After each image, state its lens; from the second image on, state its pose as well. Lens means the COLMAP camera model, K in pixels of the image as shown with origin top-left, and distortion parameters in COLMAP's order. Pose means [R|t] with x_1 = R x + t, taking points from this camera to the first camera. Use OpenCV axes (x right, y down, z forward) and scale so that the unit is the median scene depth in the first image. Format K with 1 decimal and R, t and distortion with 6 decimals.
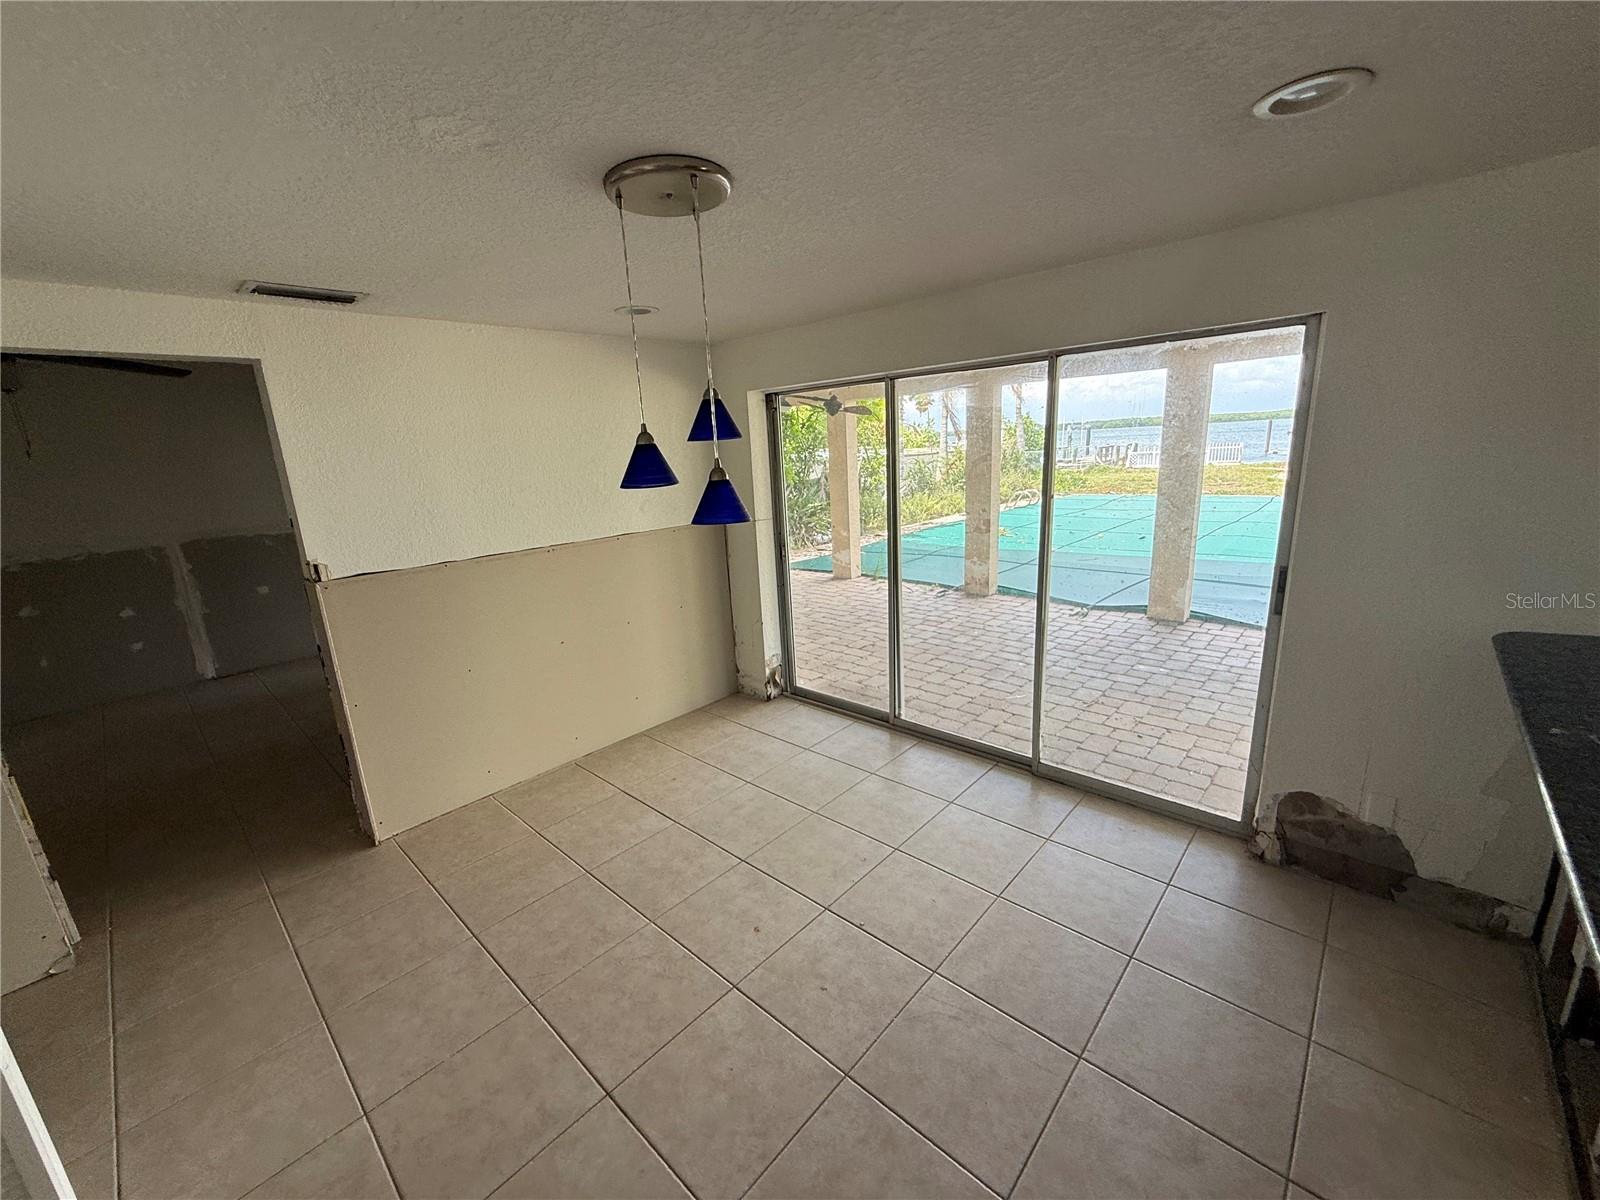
lens RADIAL K [[639.9, 0, 796.2], [0, 639.9, 599.7], [0, 0, 1]] dist [0.000933, 0.000519]
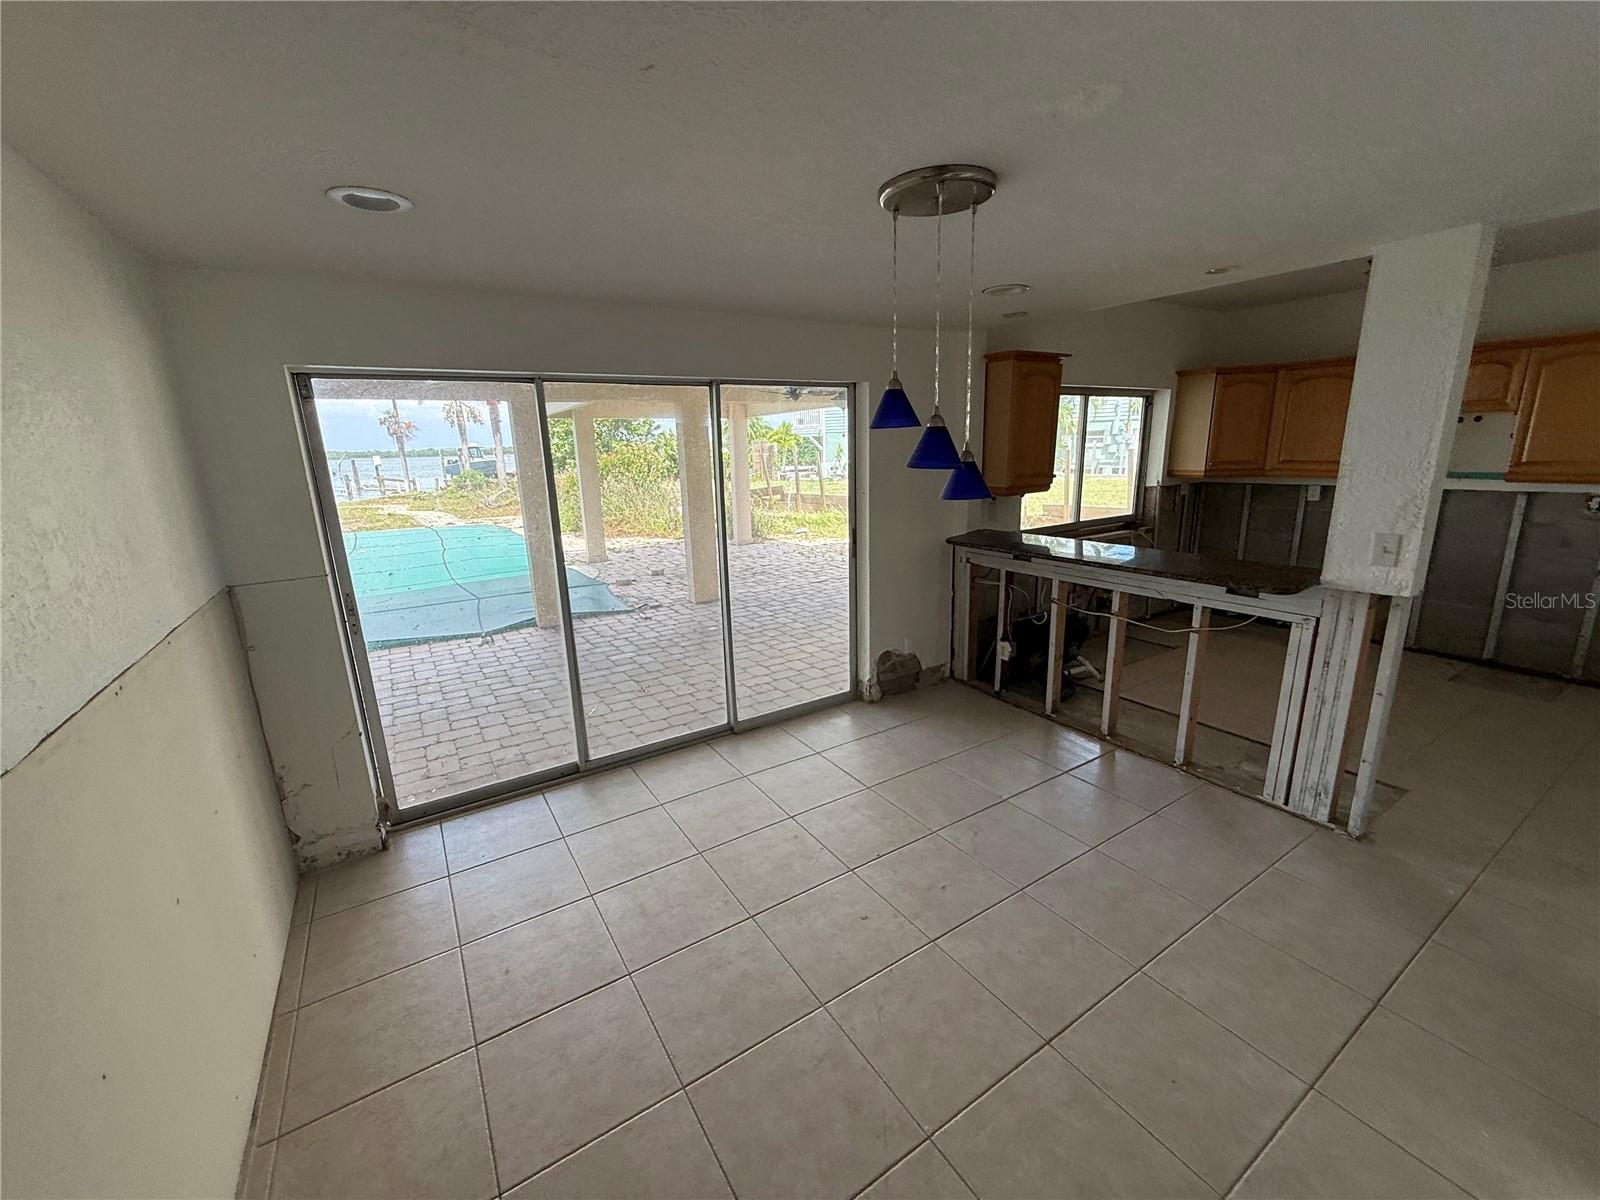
lens RADIAL K [[639.9, 0, 796.2], [0, 639.9, 599.7], [0, 0, 1]] dist [0.000933, 0.000519]
pose [[0.255335, -0.182195, 0.949531, -0.526305], [0.243659, 0.962512, 0.119164, -0.061424], [-0.935647, 0.200935, 0.290156, 0.392310]]
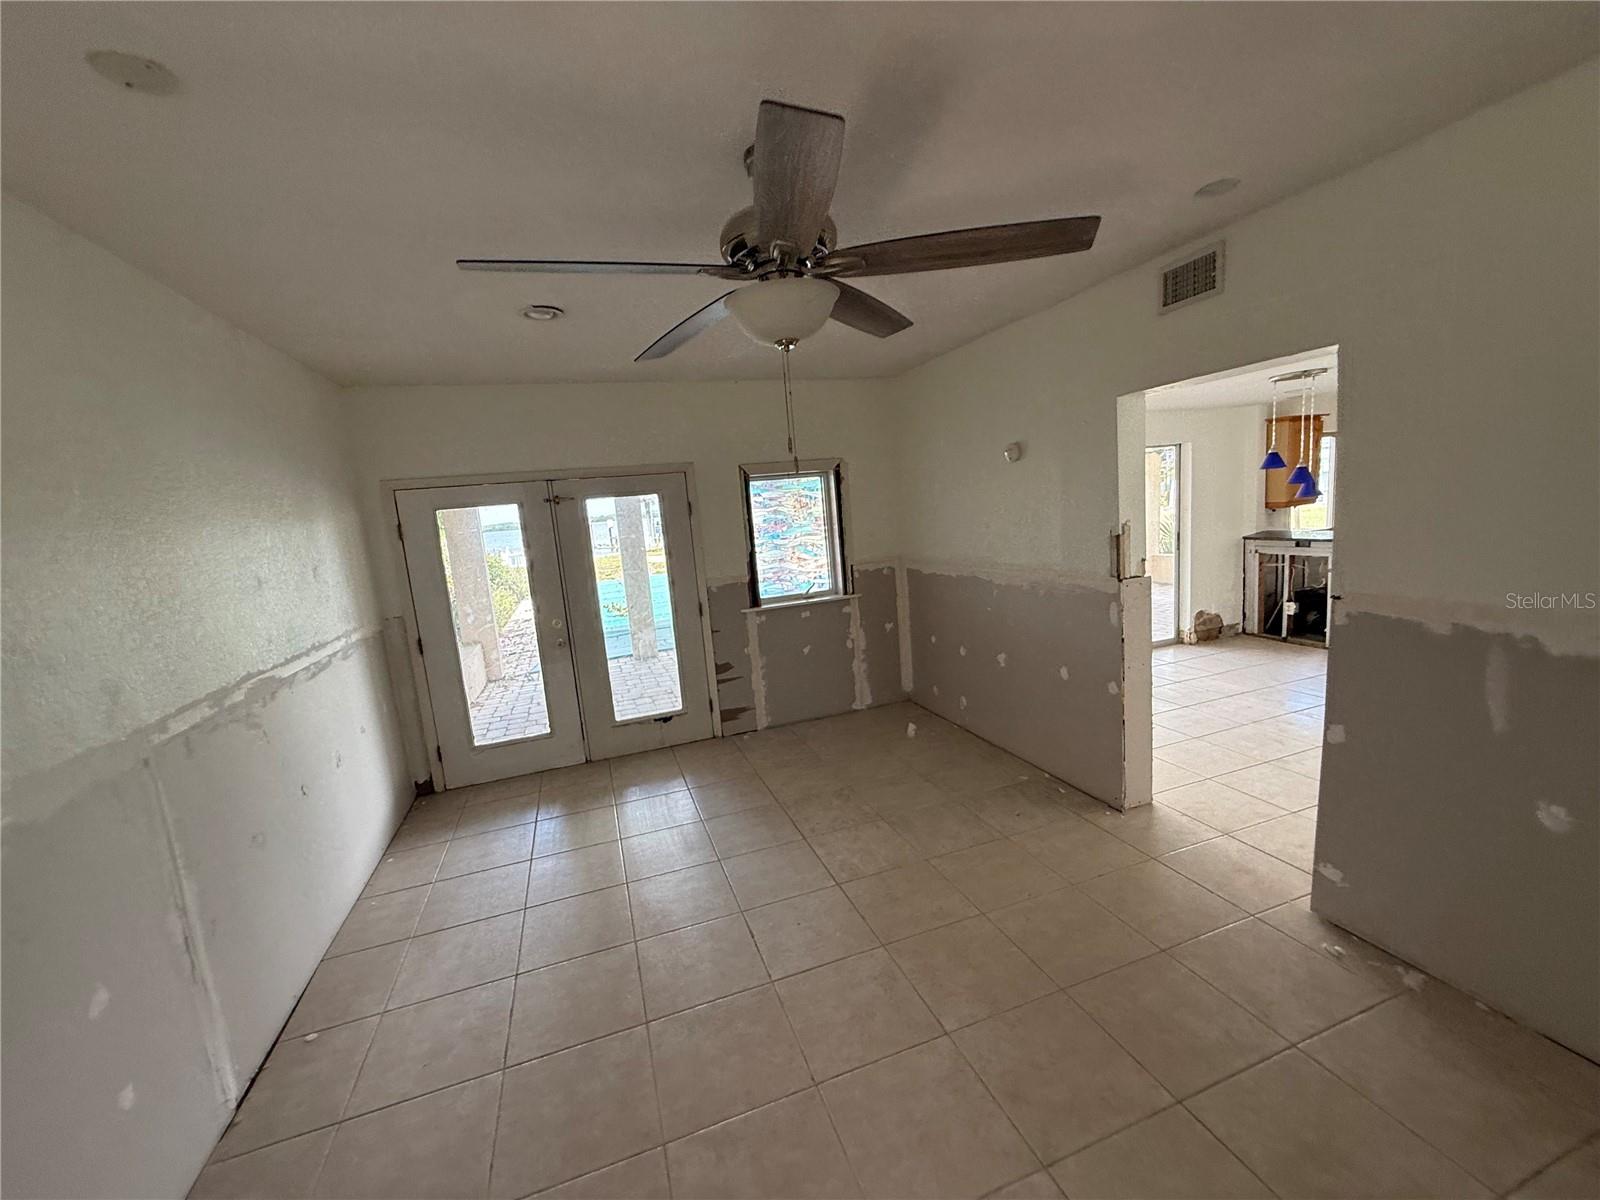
lens RADIAL K [[639.9, 0, 796.2], [0, 639.9, 599.7], [0, 0, 1]] dist [0.000933, 0.000519]
pose [[0.473740, -0.115179, 0.873100, -1.373806], [0.262770, 0.964737, -0.015310, -0.089579], [-0.840549, 0.236677, 0.487301, 0.630182]]
